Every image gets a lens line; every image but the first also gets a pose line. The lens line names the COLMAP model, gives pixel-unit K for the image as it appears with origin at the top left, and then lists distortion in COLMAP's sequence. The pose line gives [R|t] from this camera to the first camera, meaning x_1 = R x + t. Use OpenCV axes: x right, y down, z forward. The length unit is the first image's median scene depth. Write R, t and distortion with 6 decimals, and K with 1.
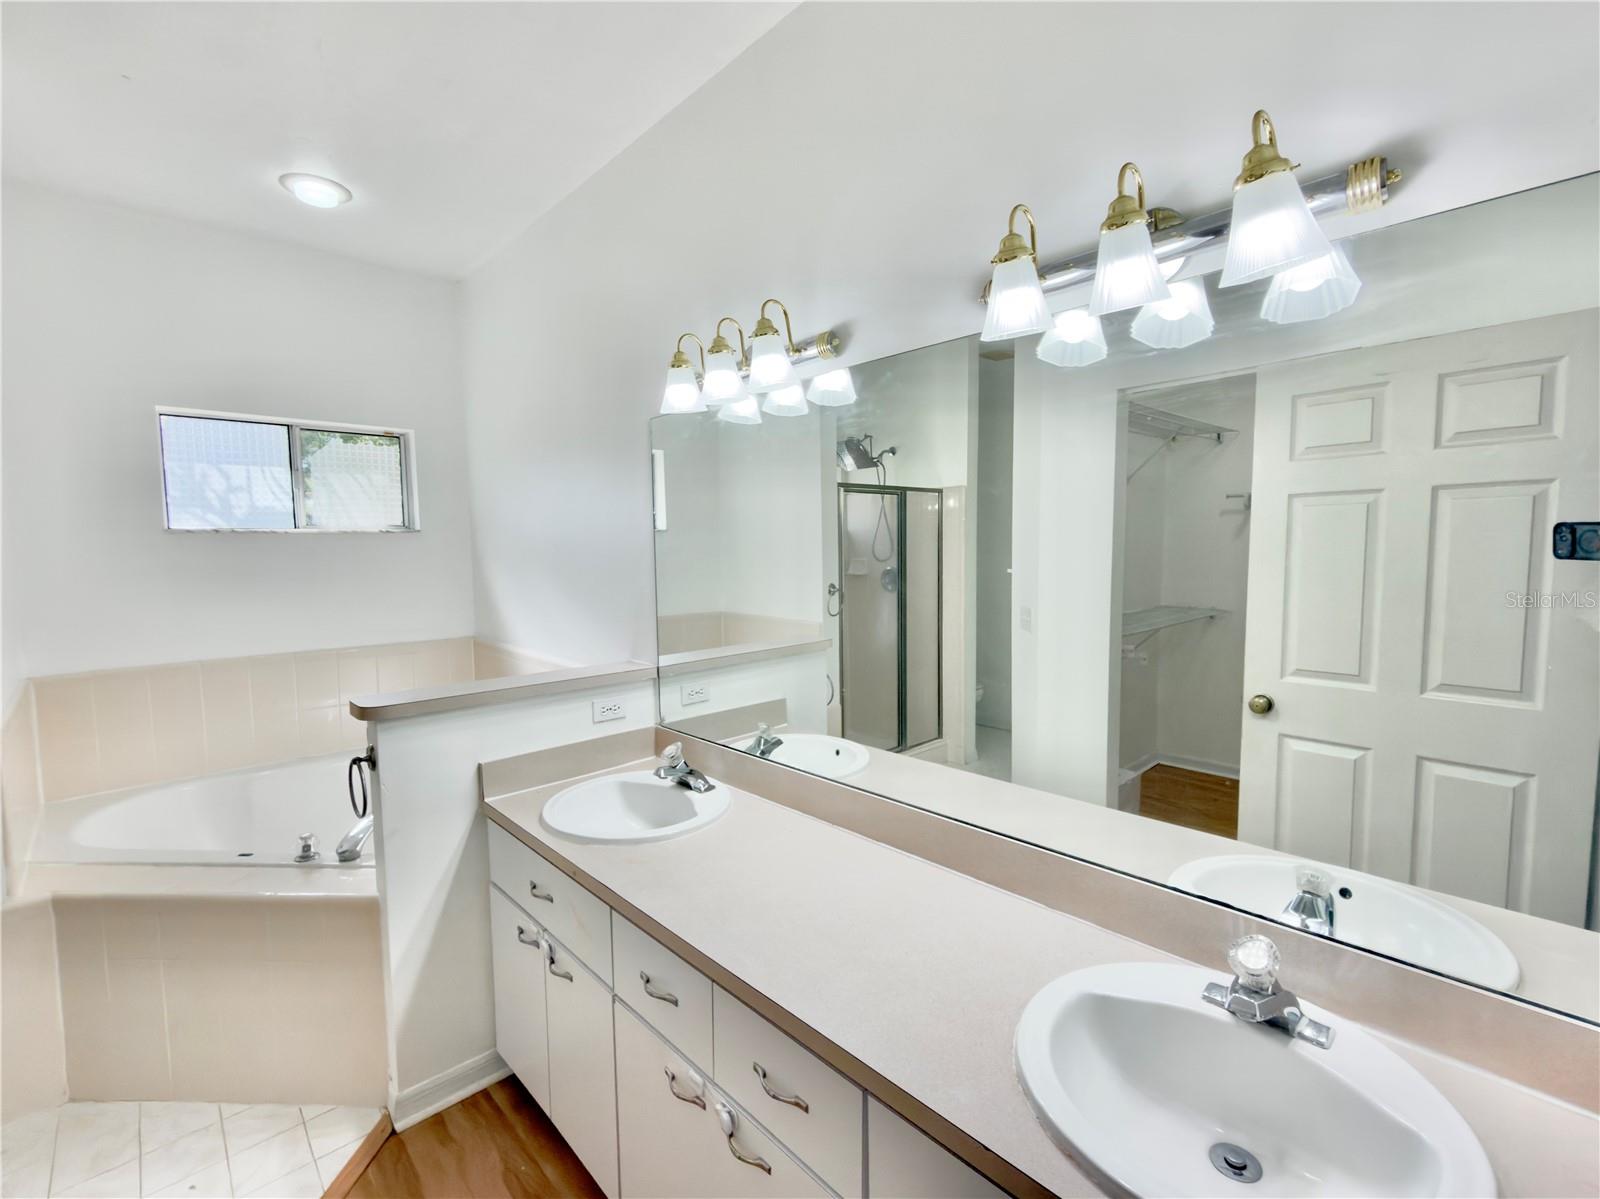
lens RADIAL K [[714.8, 0, 795.8], [0, 714.8, 598.5], [0, 0, 1]] dist [0.001232, 0.000505]
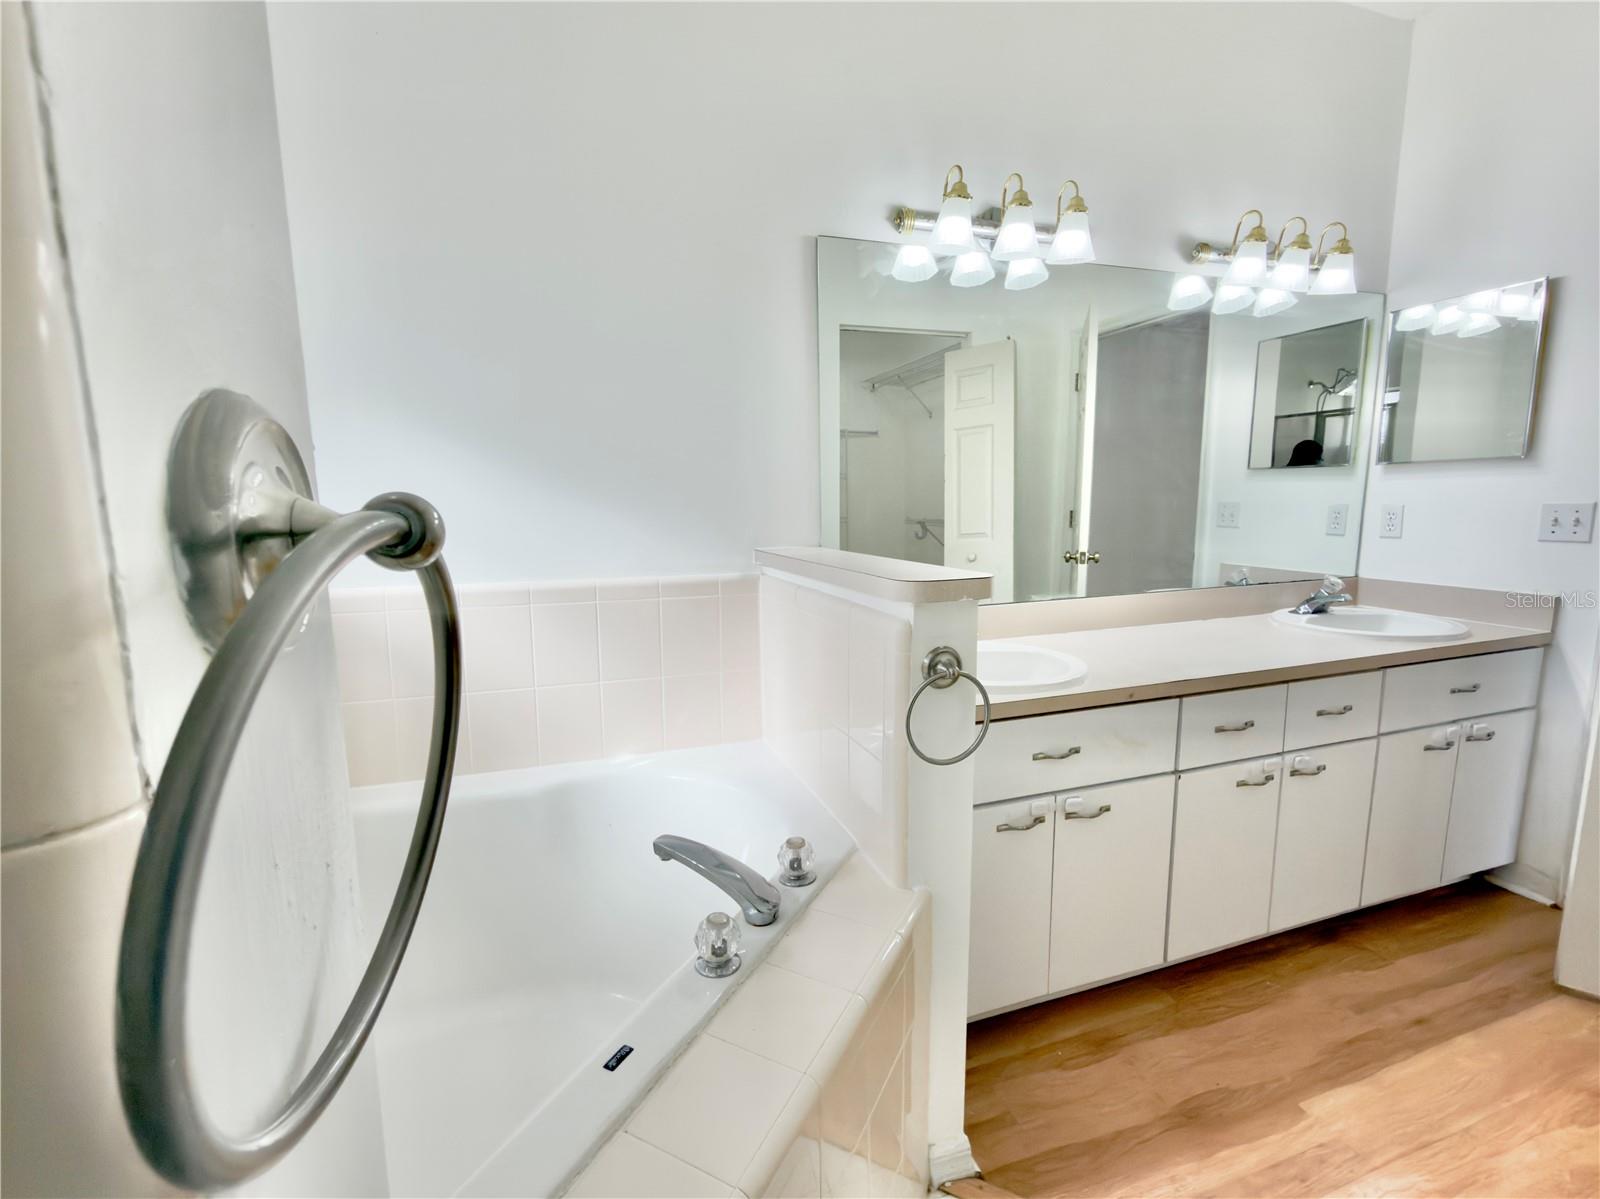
lens RADIAL K [[714.8, 0, 795.8], [0, 714.8, 598.5], [0, 0, 1]] dist [0.001232, 0.000505]
pose [[0.406646, -0.118631, 0.905851, -1.237807], [0.074460, 0.992538, 0.096558, 0.095340], [-0.910546, 0.028185, 0.412445, 0.878252]]
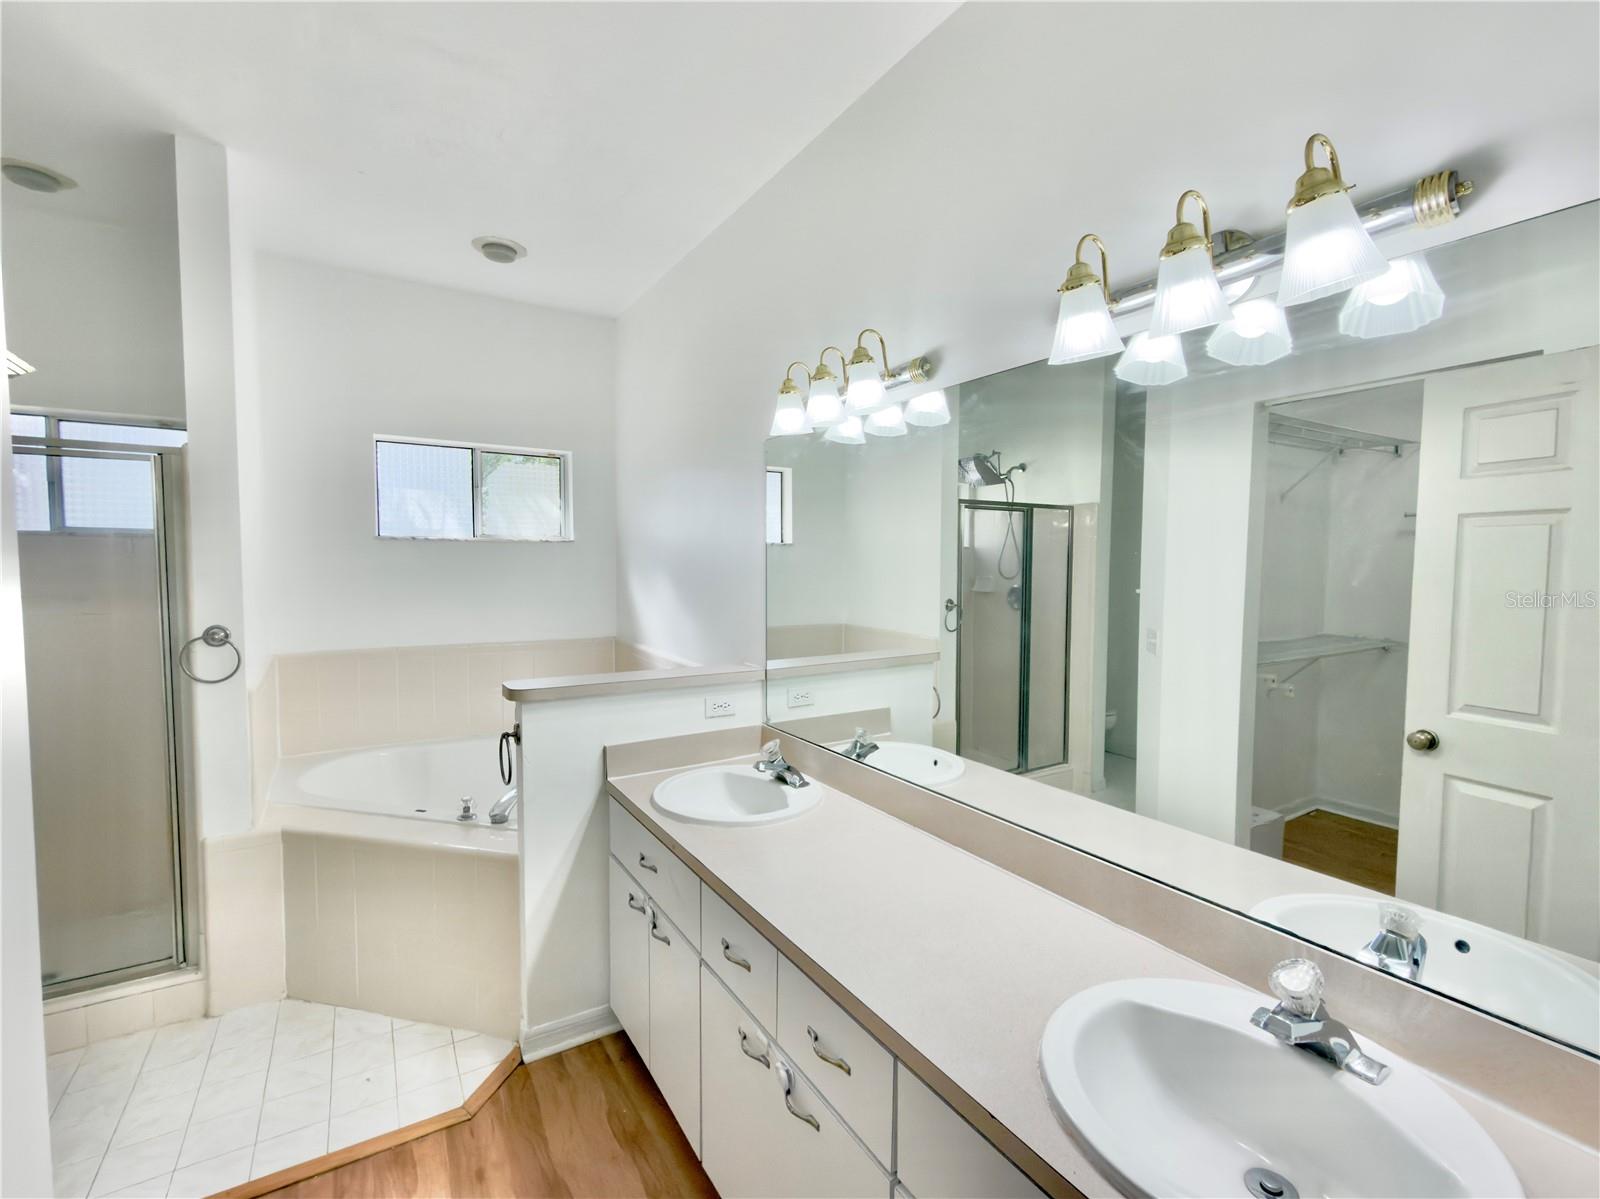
lens RADIAL K [[713.3, 0, 798.3], [0, 713.3, 599.8], [0, 0, 1]] dist [0.001599, -0.000635]
pose [[0.980912, 0.030509, -0.192045, 0.072407], [-0.034321, 0.999274, -0.016552, 0.008646], [0.191400, 0.022827, 0.981247, -0.057079]]
